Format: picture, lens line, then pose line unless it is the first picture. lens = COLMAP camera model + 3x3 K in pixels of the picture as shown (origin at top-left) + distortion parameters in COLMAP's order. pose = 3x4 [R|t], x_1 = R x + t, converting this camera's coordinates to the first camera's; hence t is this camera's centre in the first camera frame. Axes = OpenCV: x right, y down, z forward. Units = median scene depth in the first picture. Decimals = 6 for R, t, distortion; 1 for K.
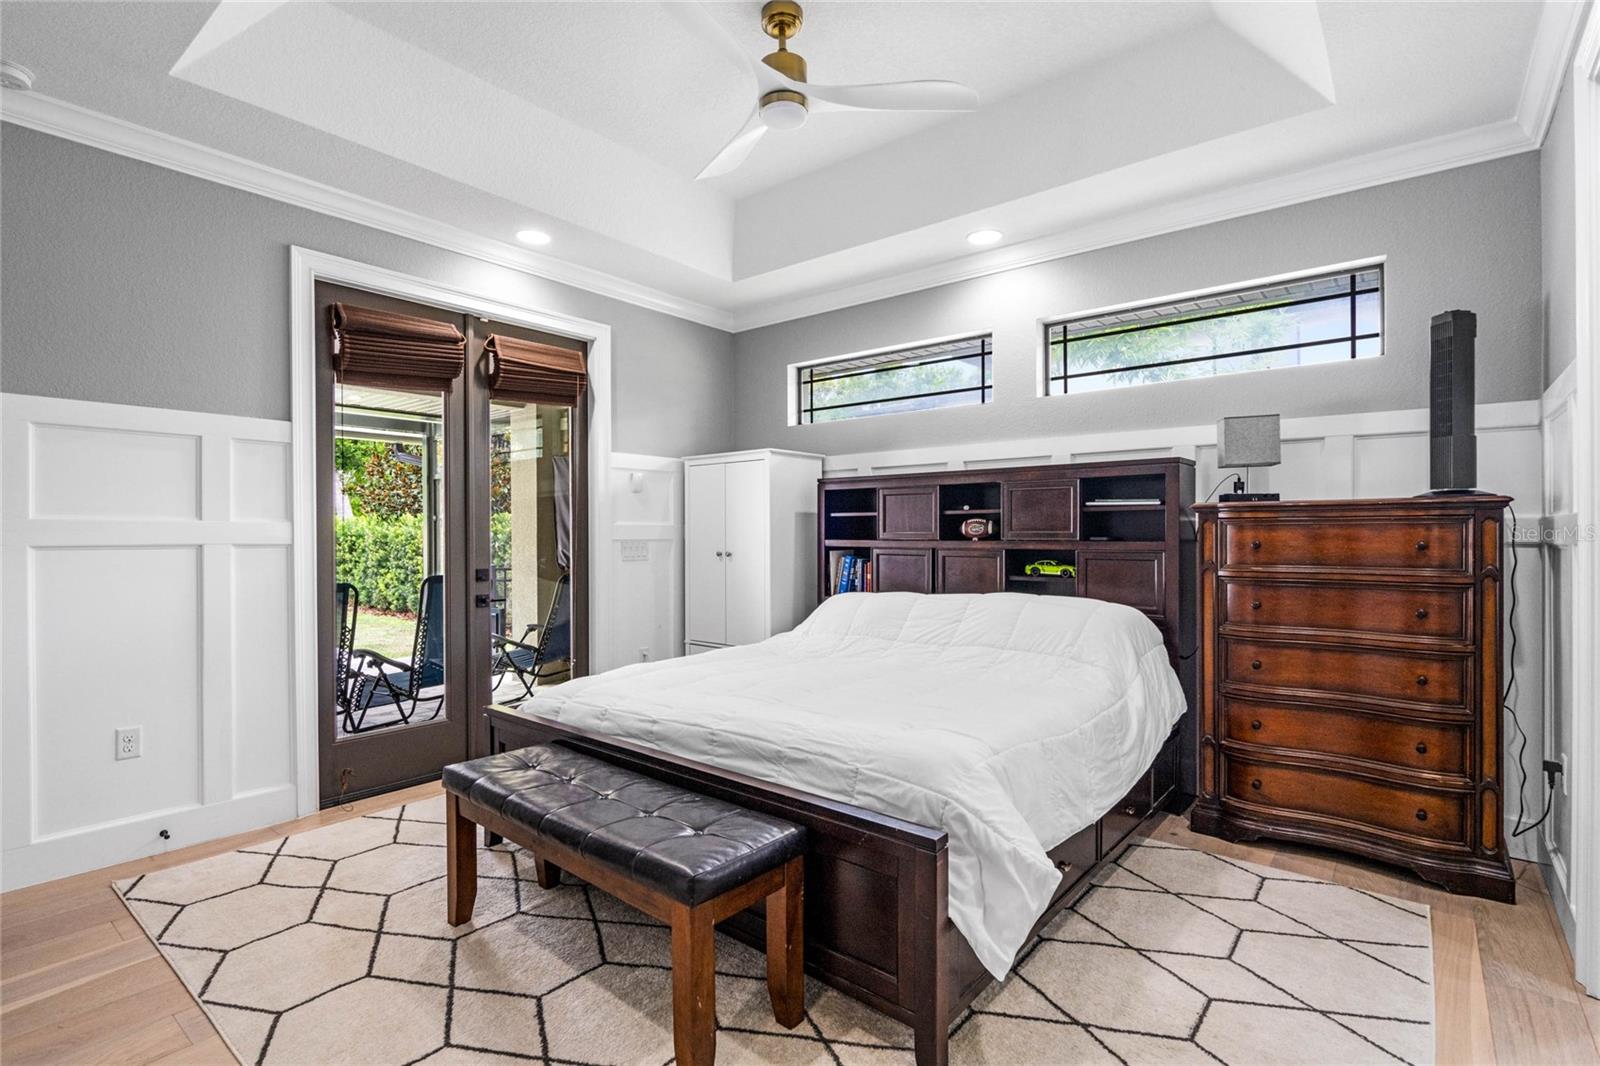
lens RADIAL K [[751.3, 0, 787.9], [0, 751.3, 532.7], [0, 0, 1]] dist [0.000679, -0.001348]
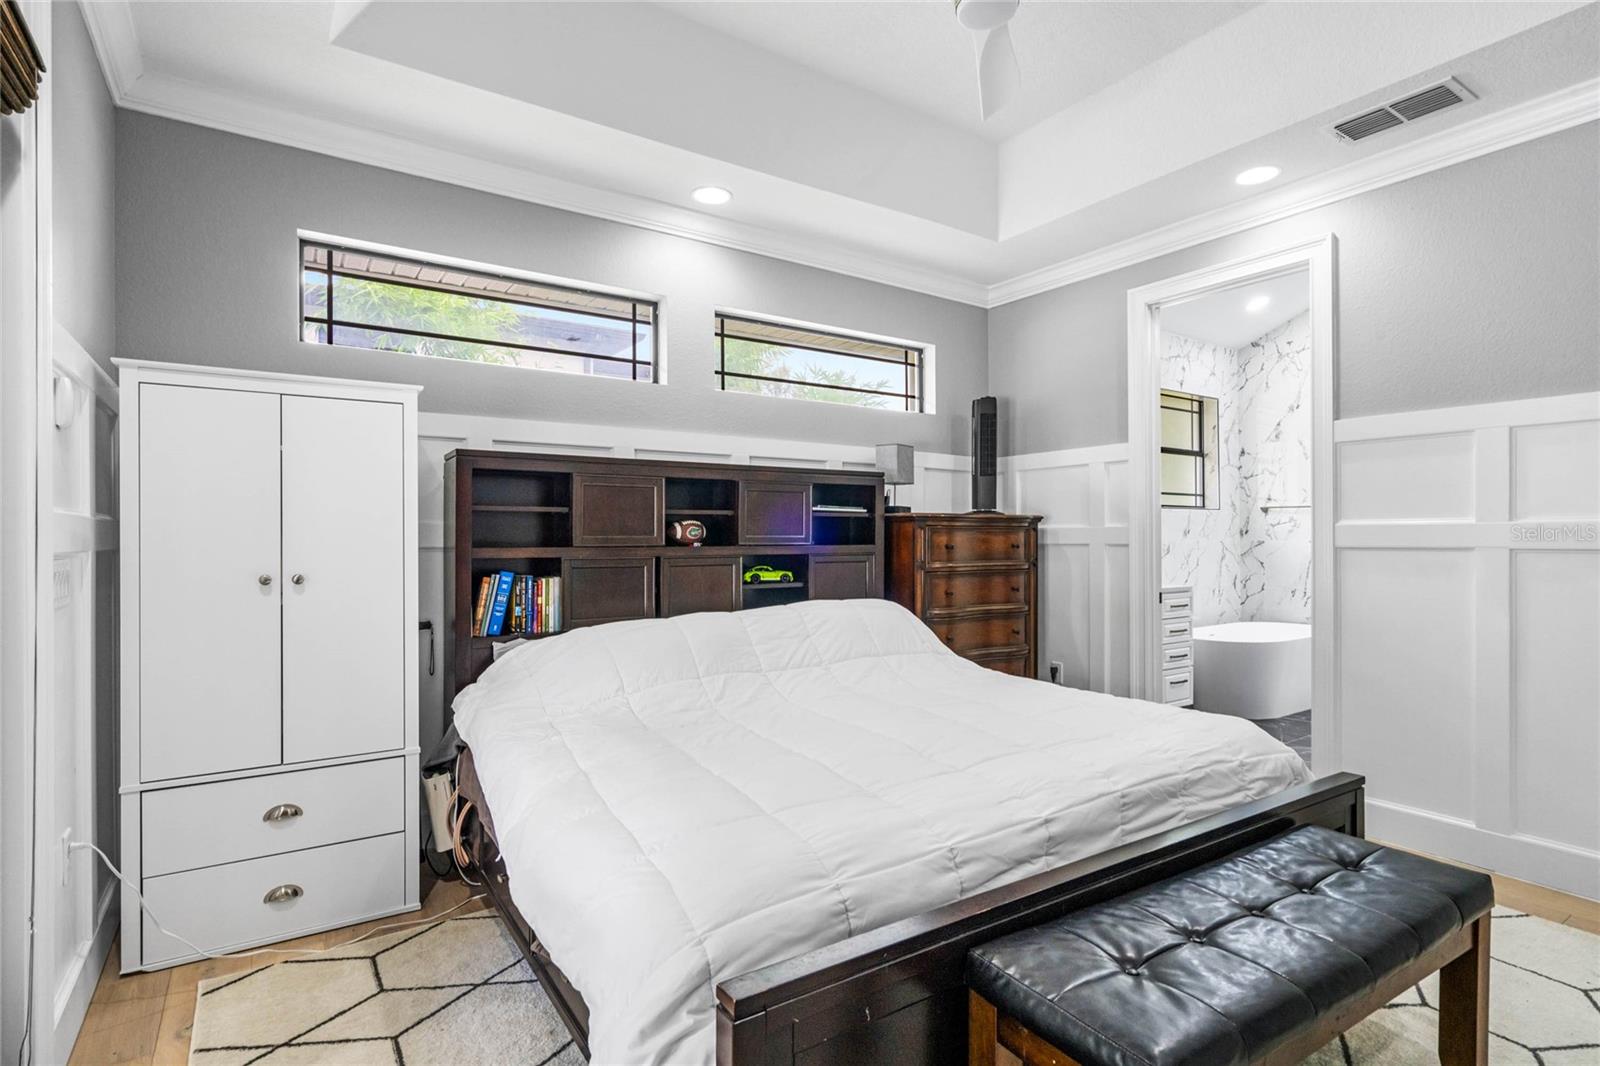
lens RADIAL K [[798.0, 0, 792.0], [0, 798.0, 536.4], [0, 0, 1]] dist [-0.000337, 0.001435]
pose [[0.283649, -0.003392, 0.958922, -0.635580], [-0.004913, 0.999975, 0.004990, -0.006237], [-0.958916, -0.006127, 0.283626, 0.692276]]
